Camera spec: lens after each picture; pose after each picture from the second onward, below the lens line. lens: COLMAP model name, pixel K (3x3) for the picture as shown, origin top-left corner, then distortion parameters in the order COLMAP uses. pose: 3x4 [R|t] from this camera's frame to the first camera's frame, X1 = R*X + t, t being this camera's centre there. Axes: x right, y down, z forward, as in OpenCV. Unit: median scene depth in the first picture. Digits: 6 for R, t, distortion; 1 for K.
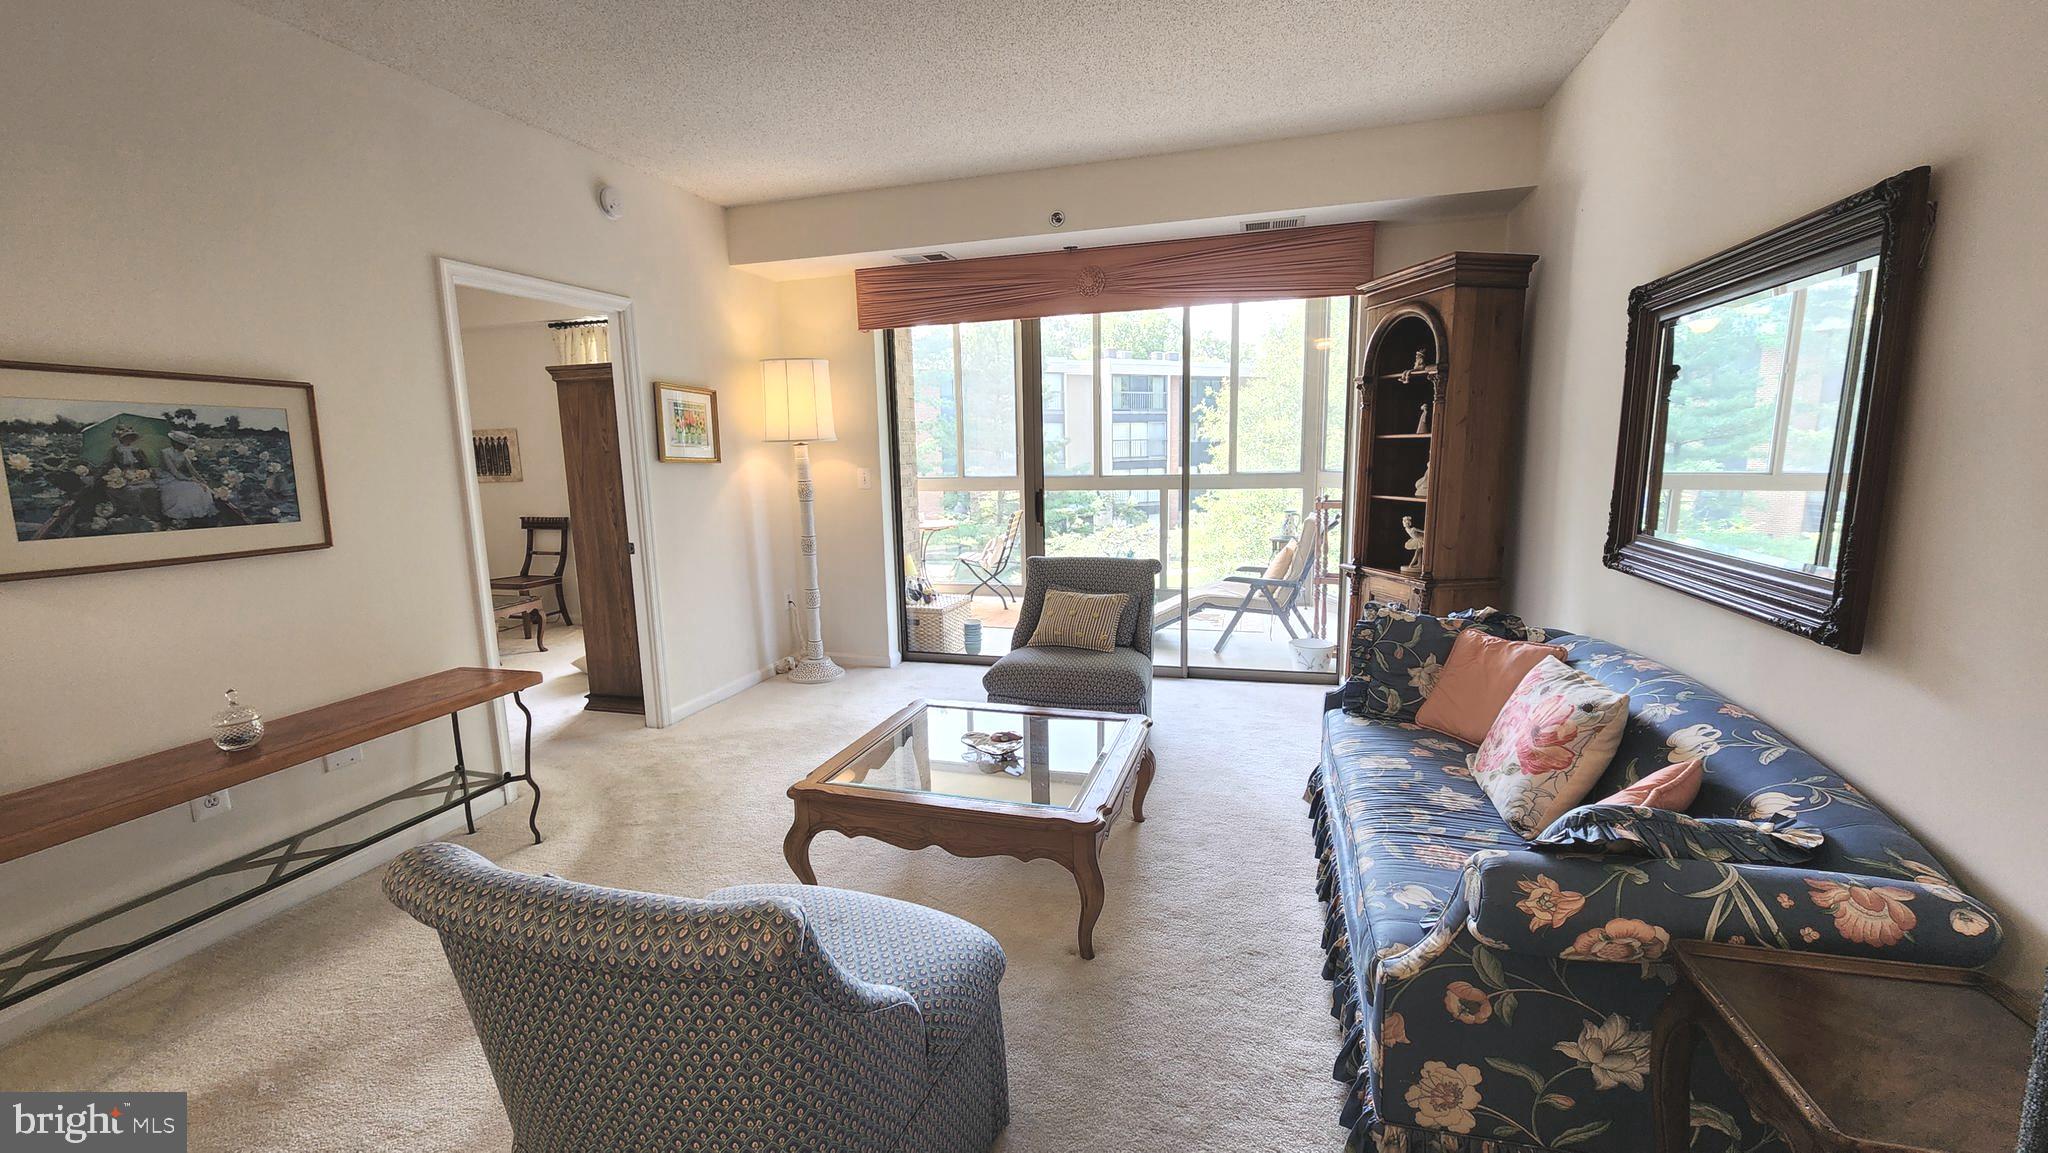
lens RADIAL K [[835.4, 0, 1008.9], [0, 835.4, 572.8], [0, 0, 1]] dist [0.000856, -0.000564]
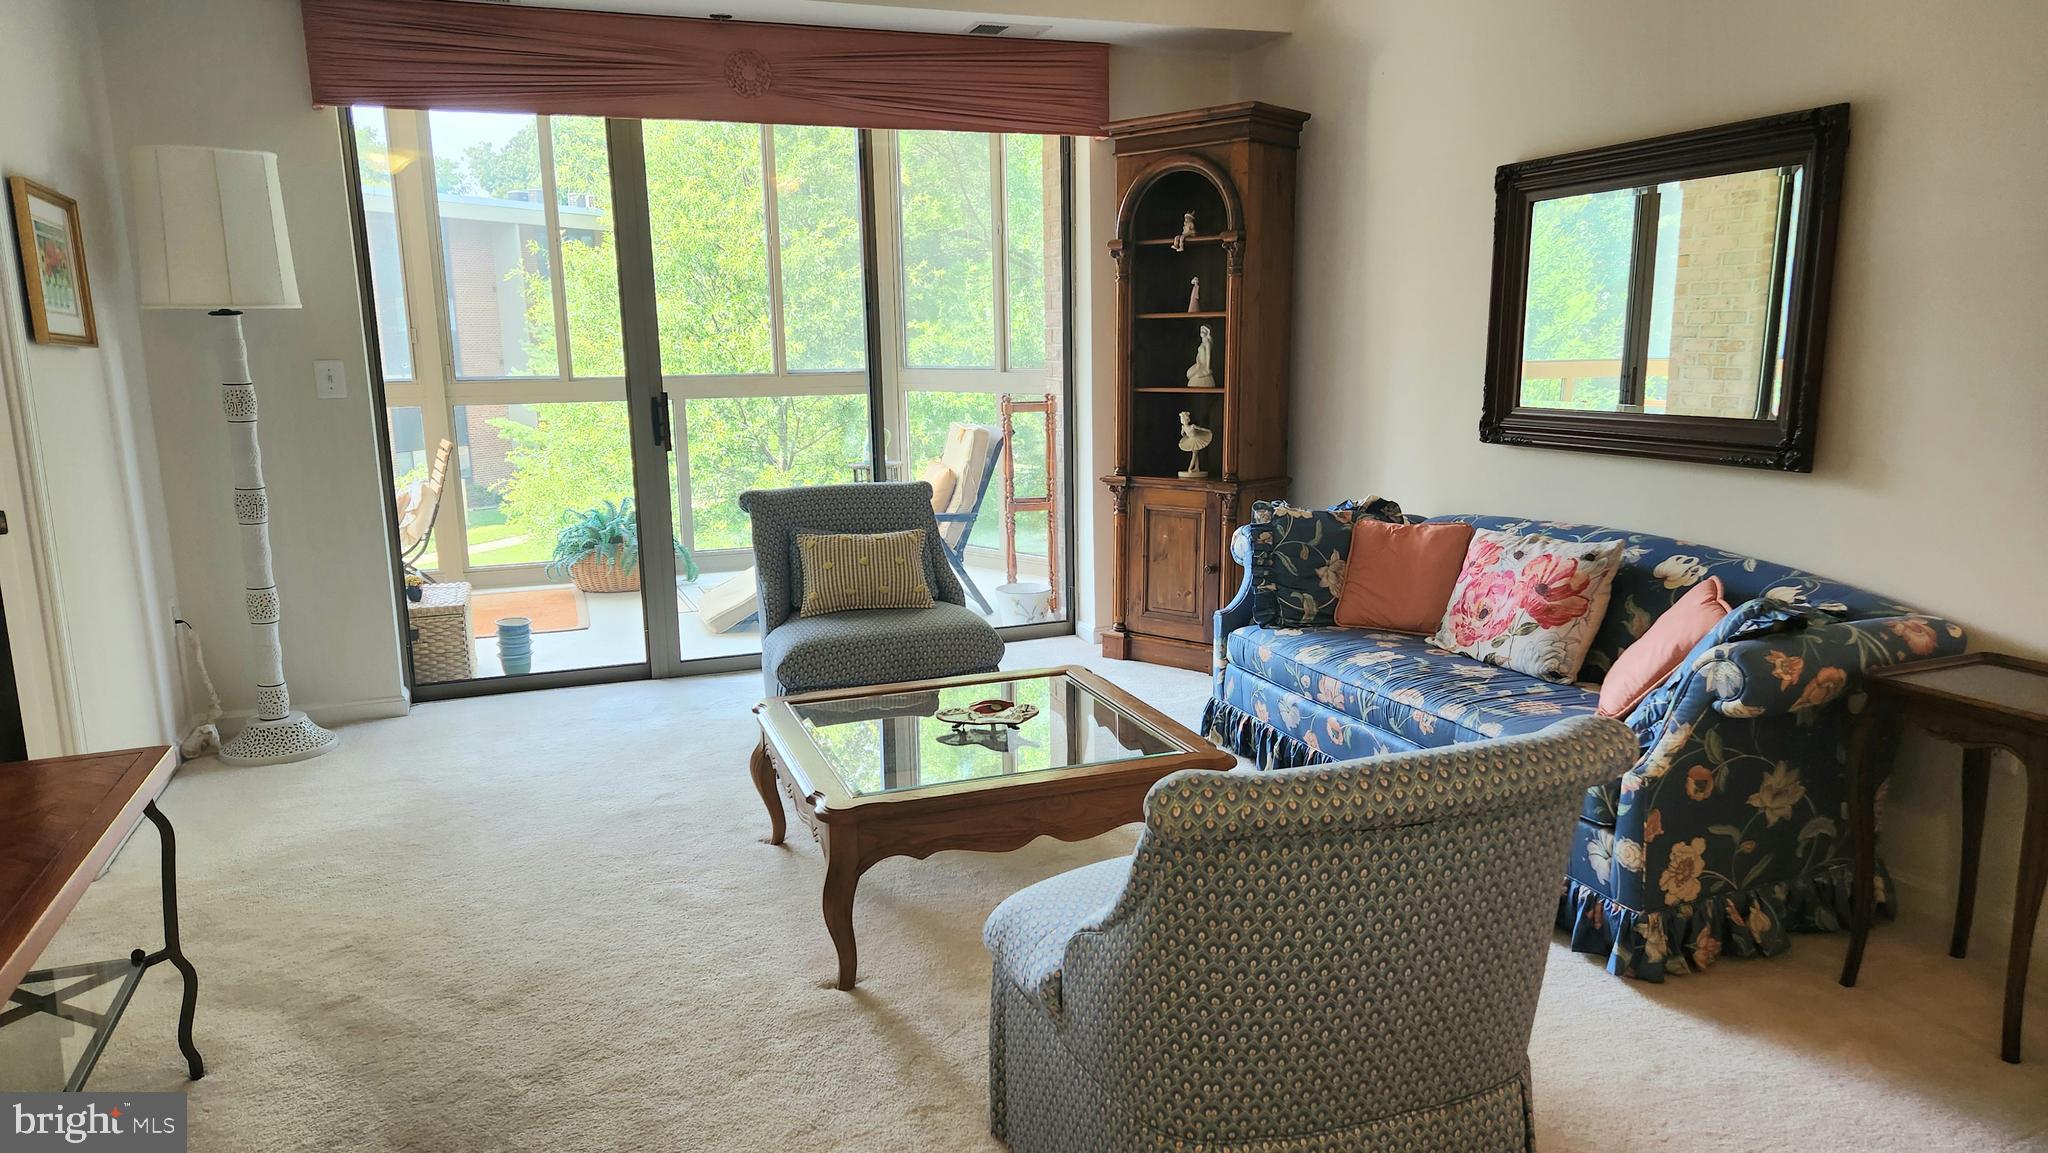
lens RADIAL K [[1361.0, 0, 1025.7], [0, 1361.0, 572.6], [0, 0, 1]] dist [0.063781, -0.029681]
pose [[0.792444, -0.098549, 0.601930, -0.575050], [0.089014, 0.994981, 0.045712, 0.019714], [-0.603414, 0.017356, 0.797239, 0.006976]]
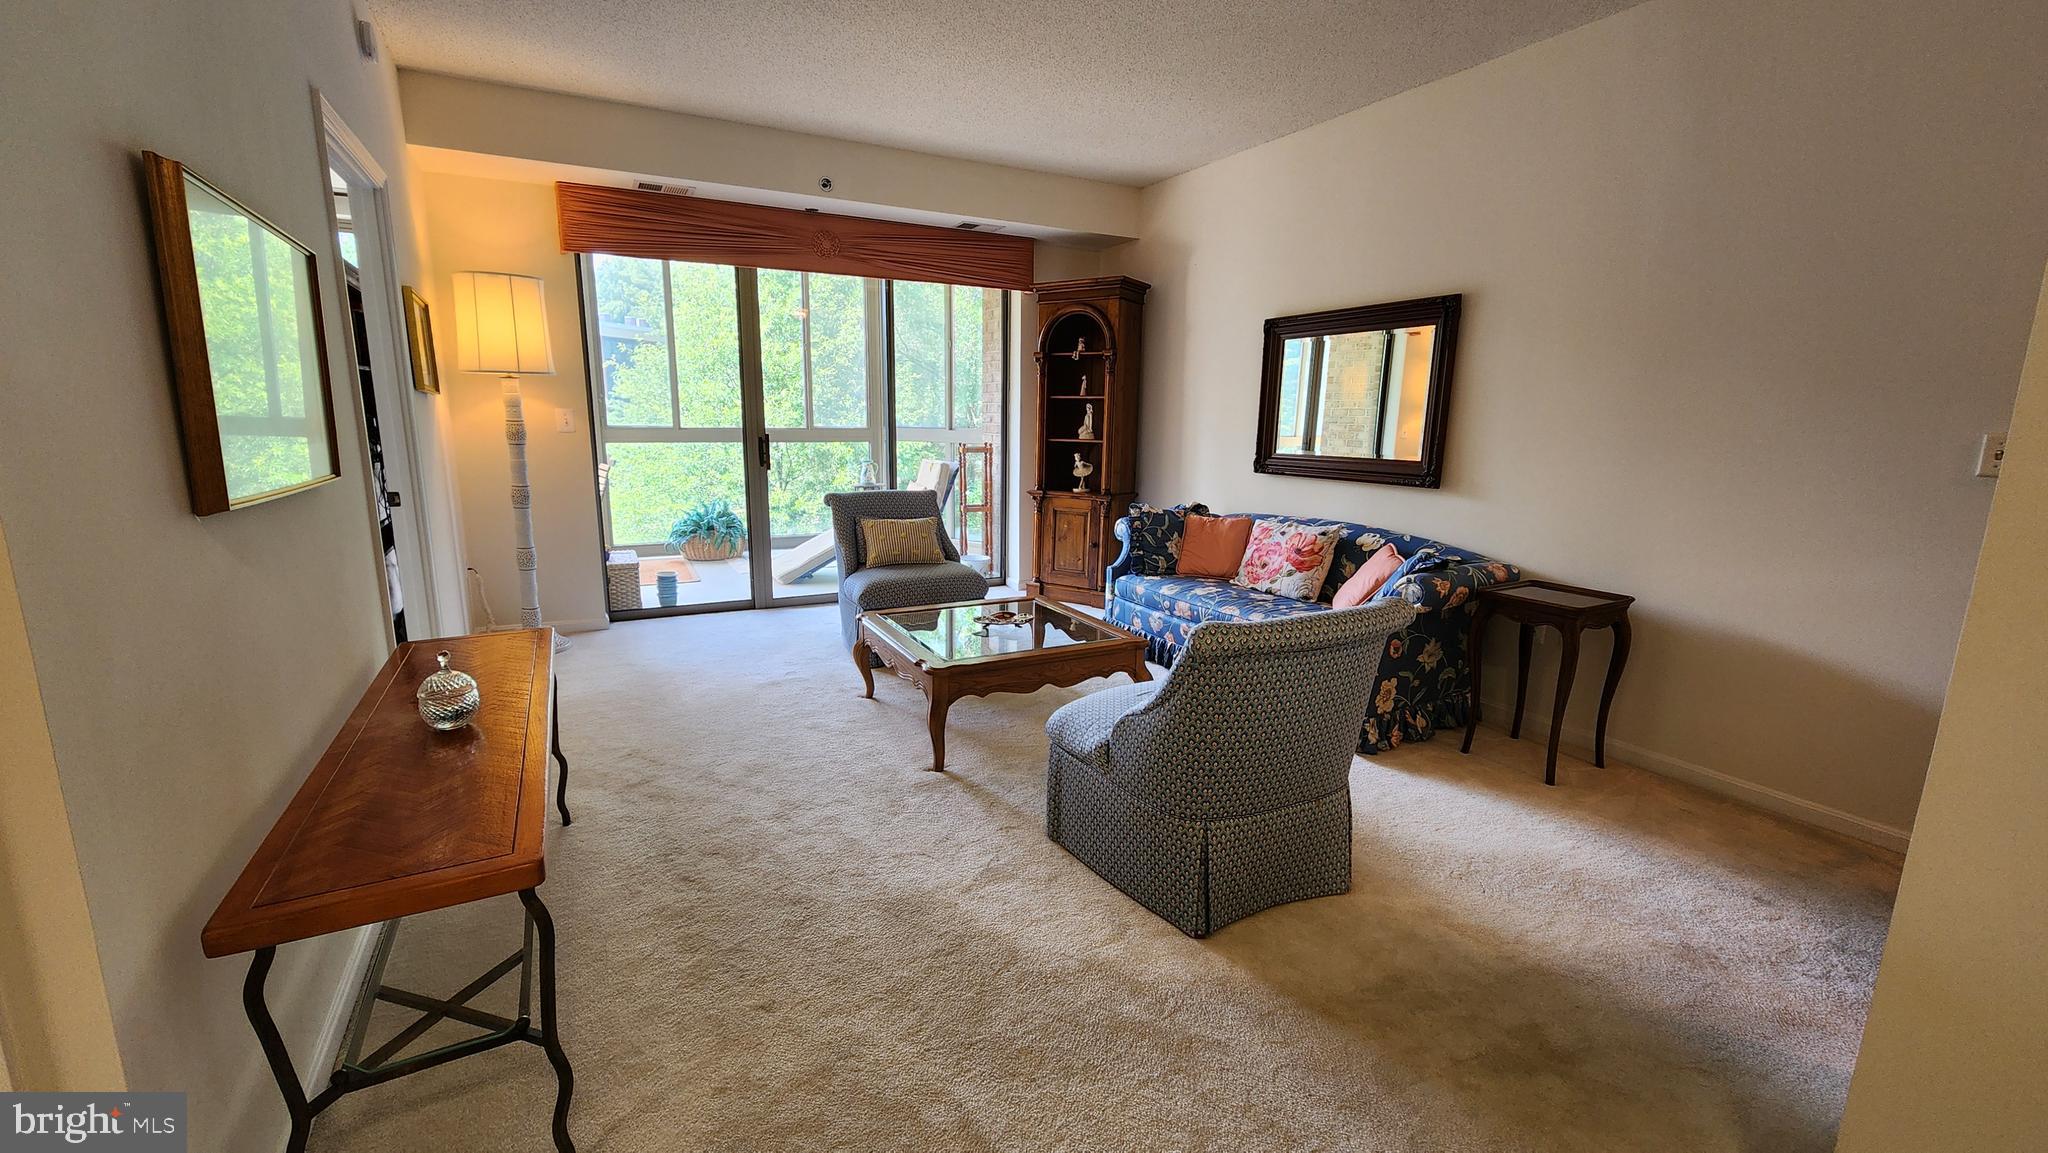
lens RADIAL K [[835.4, 0, 1022.2], [0, 835.4, 566.2], [0, 0, 1]] dist [0.000856, -0.000564]
pose [[0.710398, -0.096857, 0.697104, -0.718688], [0.075899, 0.995252, 0.060937, 0.036564], [-0.699696, 0.009620, 0.714376, 0.045697]]
